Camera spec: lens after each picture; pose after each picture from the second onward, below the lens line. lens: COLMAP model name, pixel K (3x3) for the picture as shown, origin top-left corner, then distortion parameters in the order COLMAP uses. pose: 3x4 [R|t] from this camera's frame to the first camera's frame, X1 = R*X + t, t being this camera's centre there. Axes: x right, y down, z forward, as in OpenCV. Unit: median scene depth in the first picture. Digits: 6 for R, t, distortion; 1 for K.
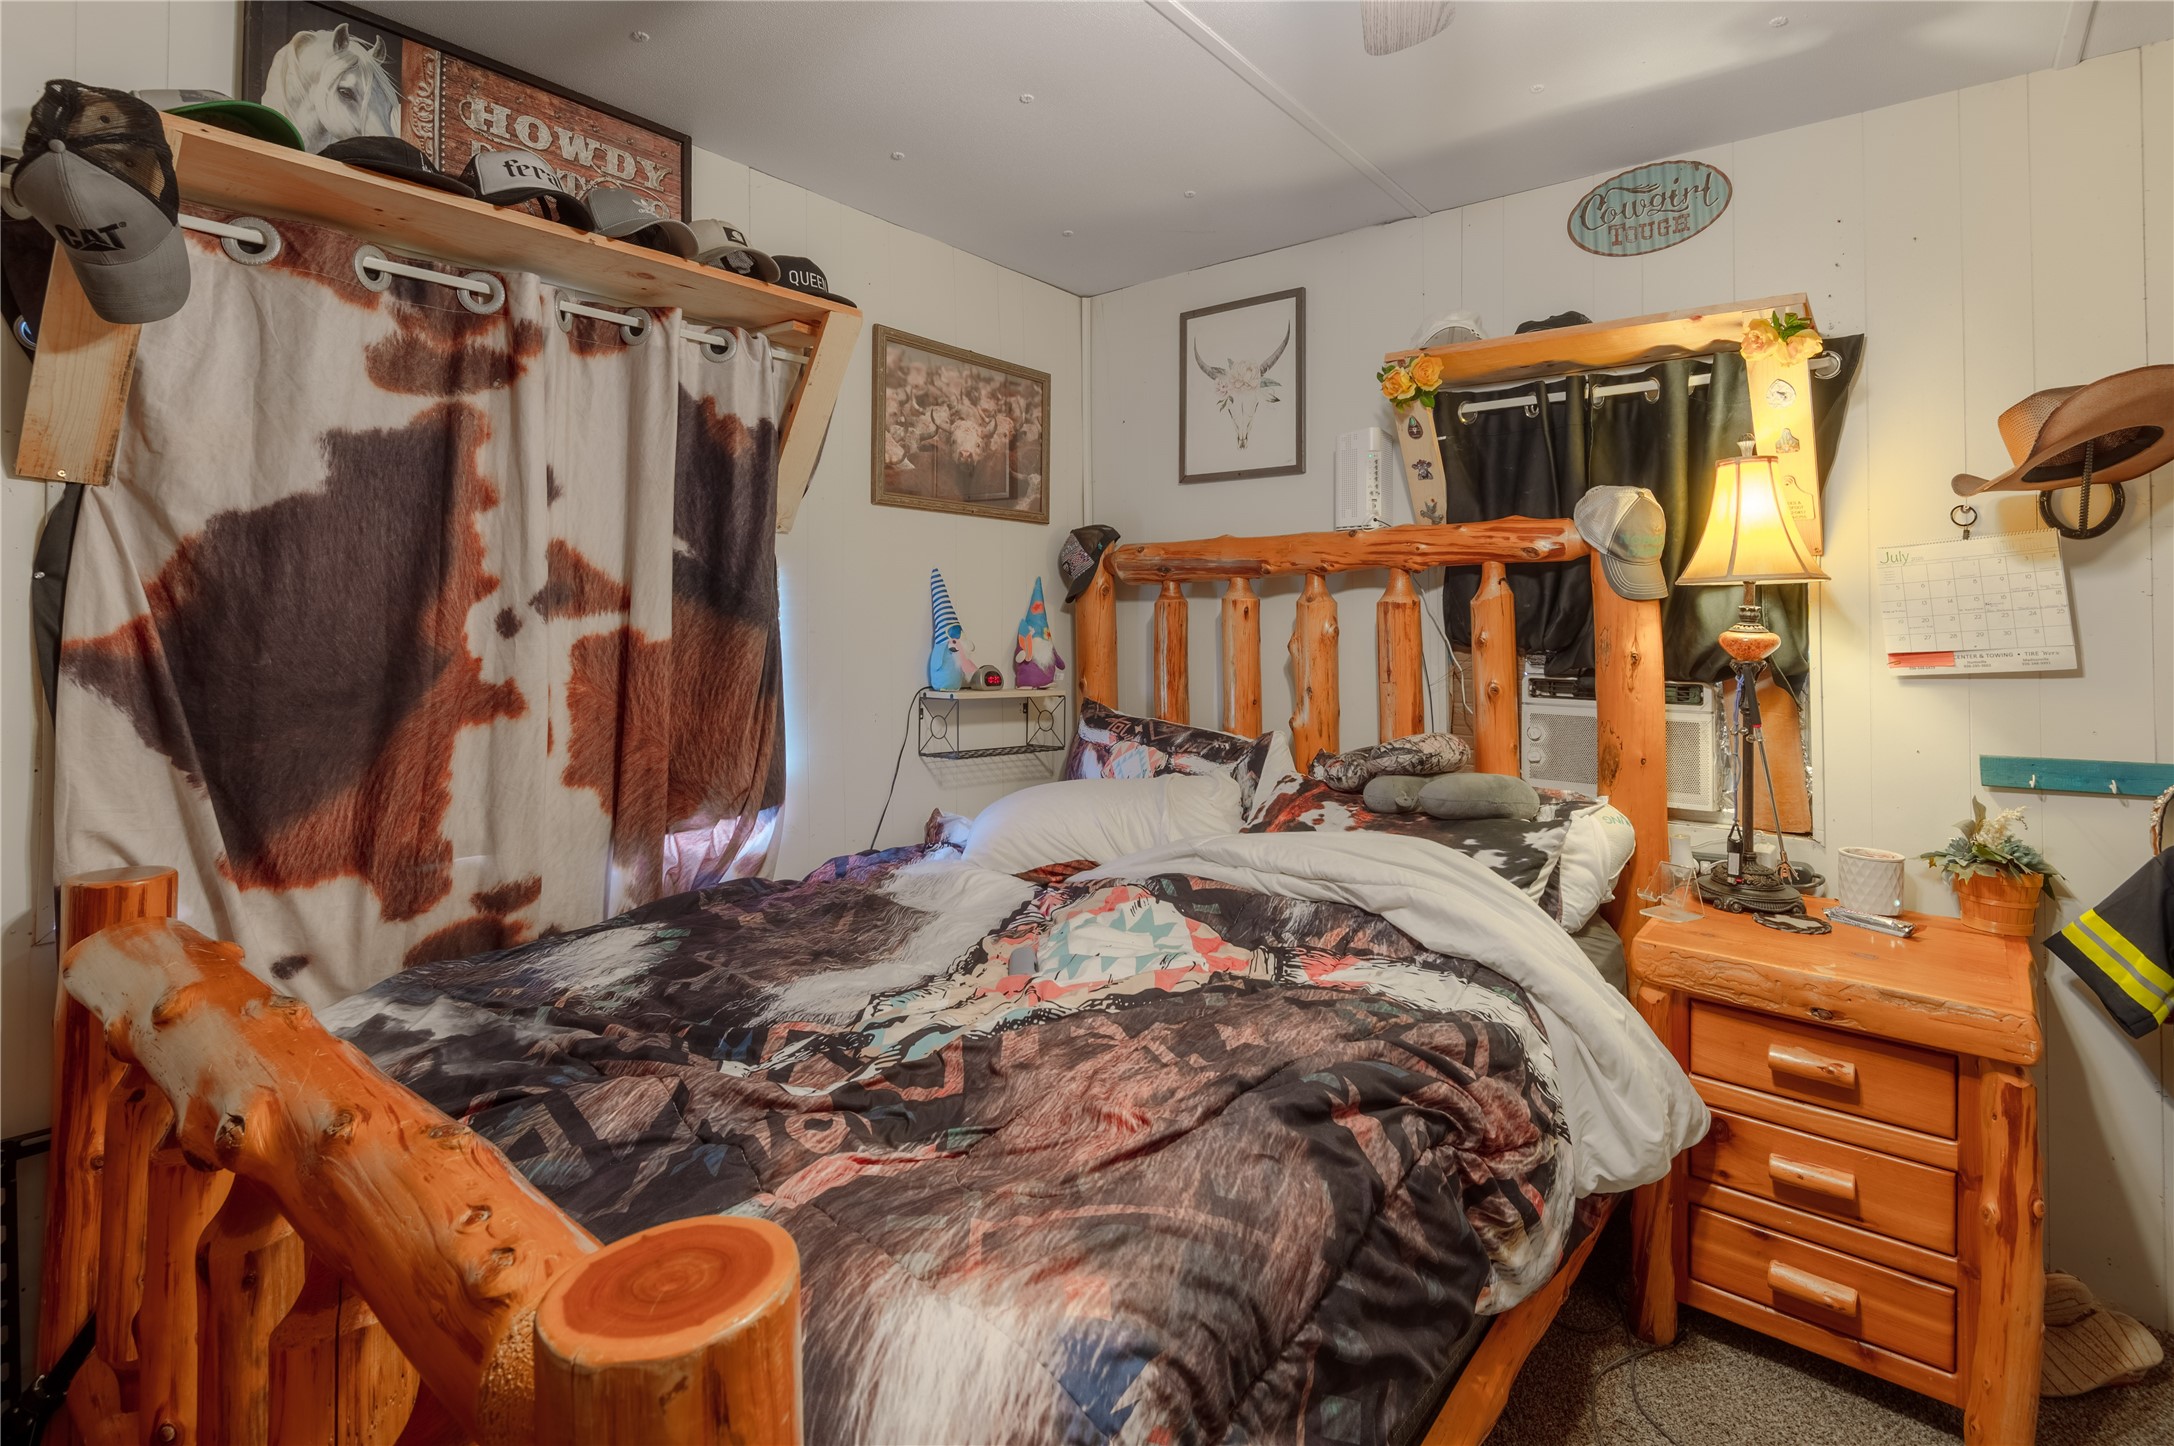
lens RADIAL K [[1023.6, 0, 1090.1], [0, 1023.6, 600.7], [0, 0, 1]] dist [0.019967, -0.015004]
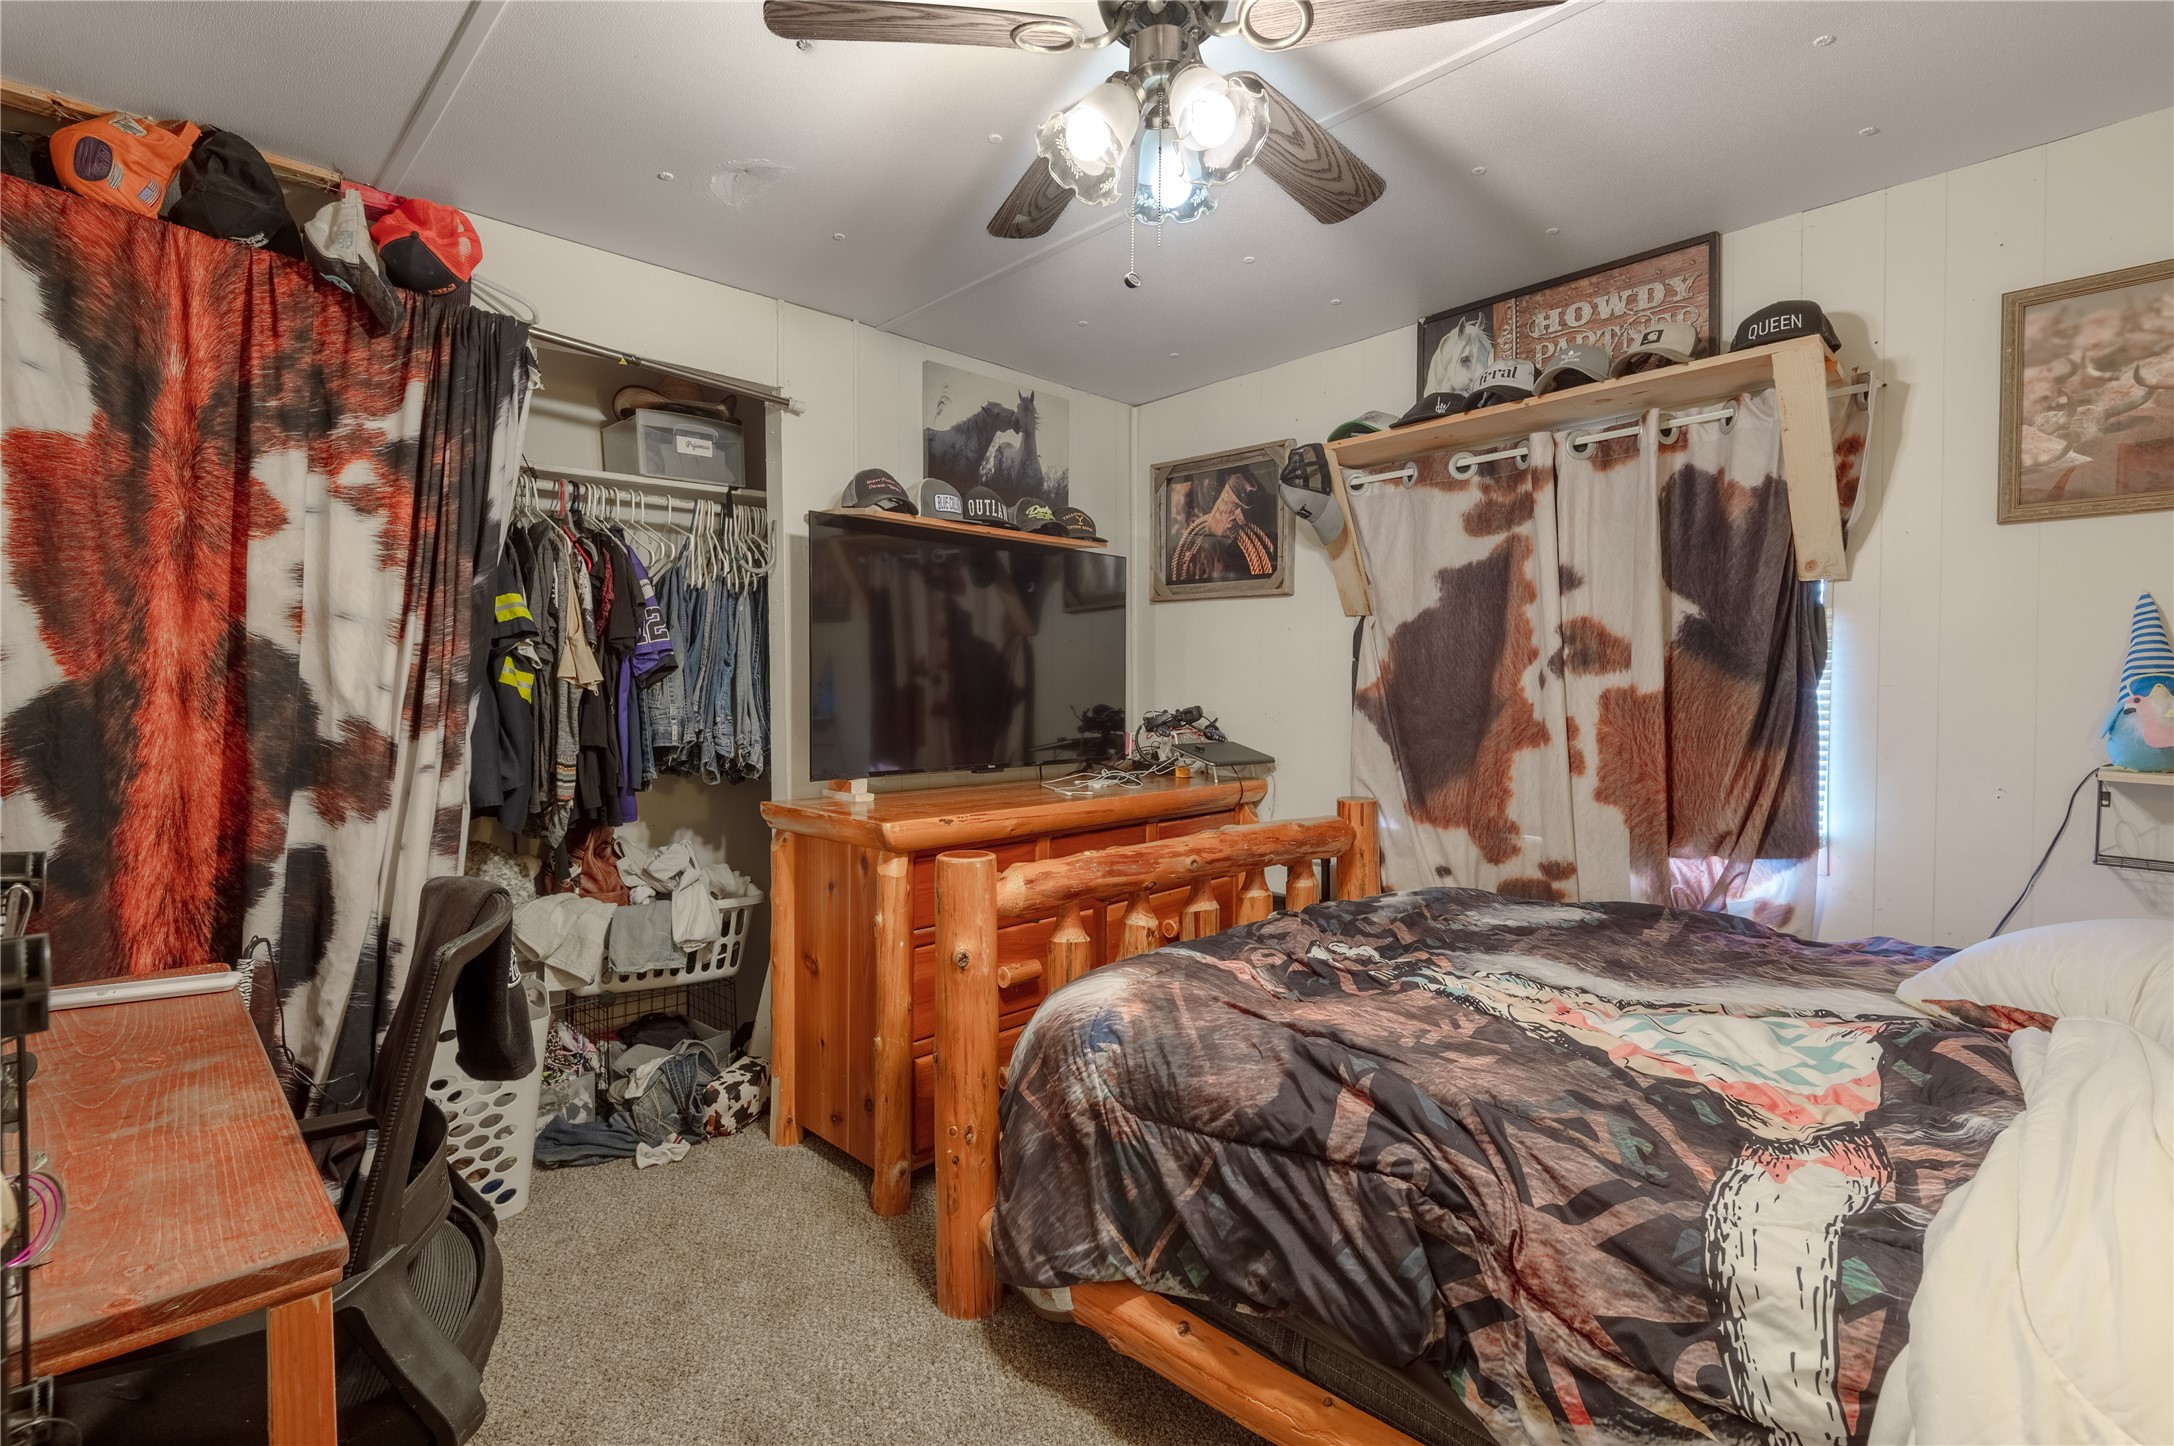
lens RADIAL K [[1023.6, 0, 1089.1], [0, 1023.6, 711.8], [0, 0, 1]] dist [0.019967, -0.015004]
pose [[-0.132077, 0.029064, -0.990813, 0.950618], [0.032236, 0.999167, 0.025012, 0.010955], [0.990715, -0.028636, -0.132904, 0.566284]]
